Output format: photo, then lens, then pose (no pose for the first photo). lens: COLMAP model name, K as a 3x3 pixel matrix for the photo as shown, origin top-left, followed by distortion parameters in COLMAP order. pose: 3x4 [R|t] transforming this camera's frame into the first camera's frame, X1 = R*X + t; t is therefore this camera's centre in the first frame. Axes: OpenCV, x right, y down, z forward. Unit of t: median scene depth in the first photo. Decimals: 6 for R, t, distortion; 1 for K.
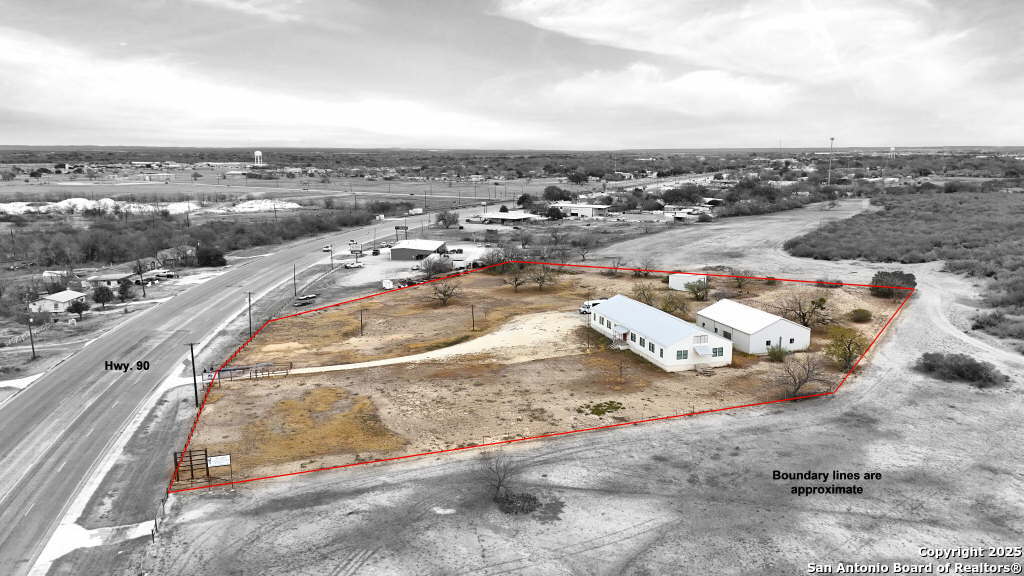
lens RADIAL K [[745.6, 0, 512.0], [0, 745.6, 288.0], [0, 0, 1]] dist [0.082460, -0.078278]
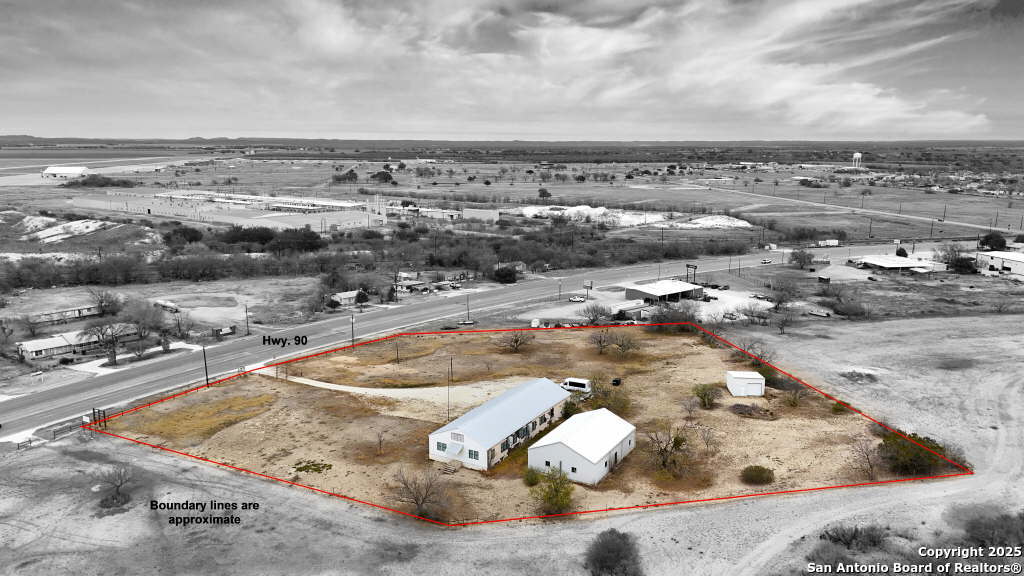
lens RADIAL K [[745.6, 0, 512.0], [0, 745.6, 288.0], [0, 0, 1]] dist [0.082460, -0.078278]
pose [[0.688491, 0.141105, -0.711386, 1.343808], [-0.134869, 0.988691, 0.065580, -0.283273], [0.712594, 0.050793, 0.699736, 0.433753]]
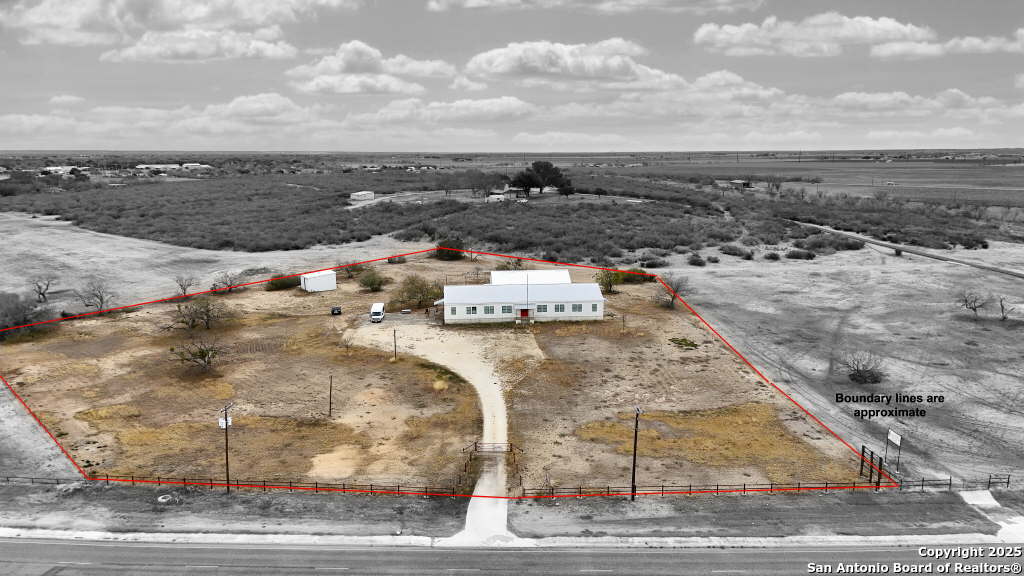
lens RADIAL K [[745.6, 0, 512.0], [0, 745.6, 288.0], [0, 0, 1]] dist [0.082460, -0.078278]
pose [[0.203929, -0.175621, 0.963104, -1.323025], [0.181529, 0.973501, 0.139080, -0.183544], [-0.962008, 0.146469, 0.230406, 1.135792]]
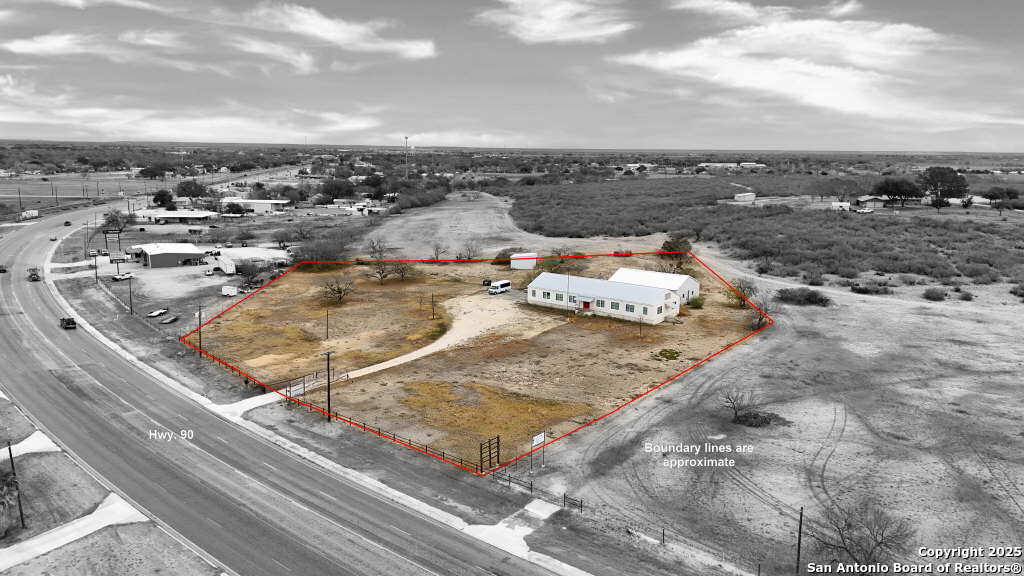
lens RADIAL K [[745.6, 0, 512.0], [0, 745.6, 288.0], [0, 0, 1]] dist [0.082460, -0.078278]
pose [[0.814658, -0.095197, 0.572075, -0.916800], [0.091885, 0.995163, 0.034753, -0.018716], [-0.572616, 0.024254, 0.819465, 0.151239]]
